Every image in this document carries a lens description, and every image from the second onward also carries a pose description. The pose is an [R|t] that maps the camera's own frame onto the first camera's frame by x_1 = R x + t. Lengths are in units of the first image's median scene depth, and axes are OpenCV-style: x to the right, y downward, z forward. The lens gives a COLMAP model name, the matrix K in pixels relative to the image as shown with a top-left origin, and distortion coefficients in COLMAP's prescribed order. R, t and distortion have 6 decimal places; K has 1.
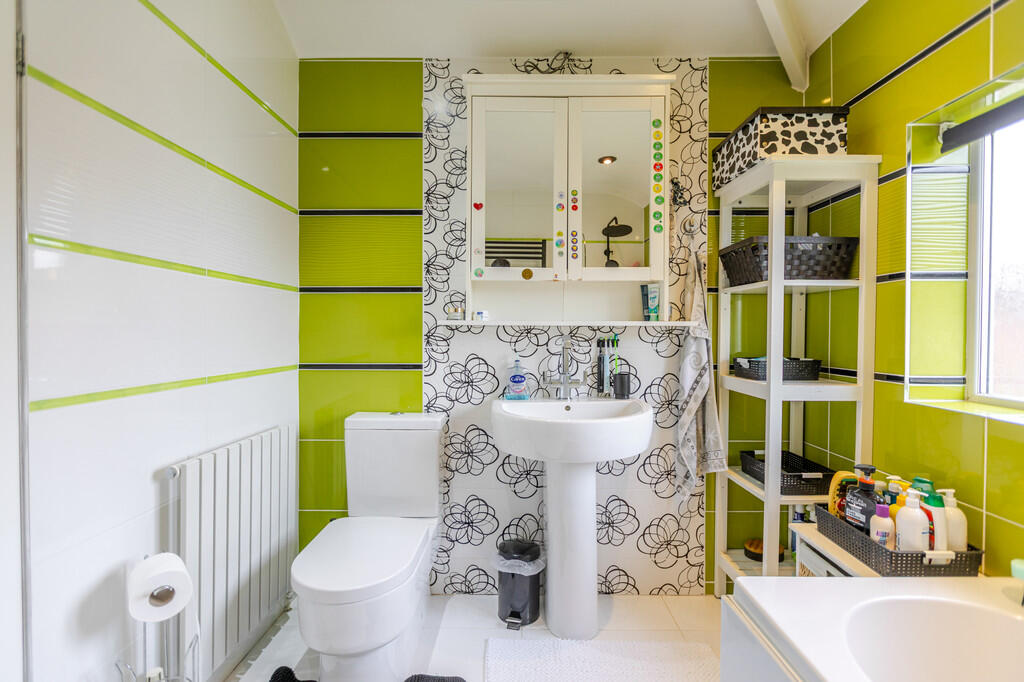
lens RADIAL K [[472.1, 0, 513.2], [0, 472.1, 338.8], [0, 0, 1]] dist [0.000436, 0.000088]
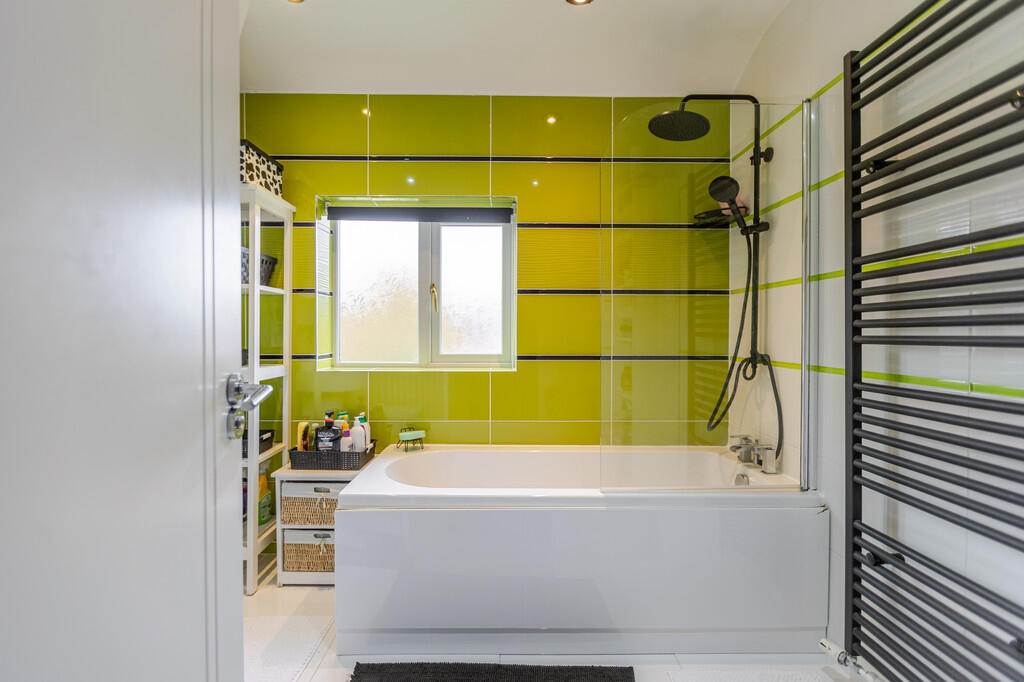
lens RADIAL K [[472.1, 0, 511.3], [0, 472.1, 337.1], [0, 0, 1]] dist [0.000436, 0.000088]
pose [[-0.013642, -0.013969, 0.999809, -0.707010], [0.005835, 0.999884, 0.014050, 0.001038], [-0.999890, 0.006026, -0.013559, 0.346032]]
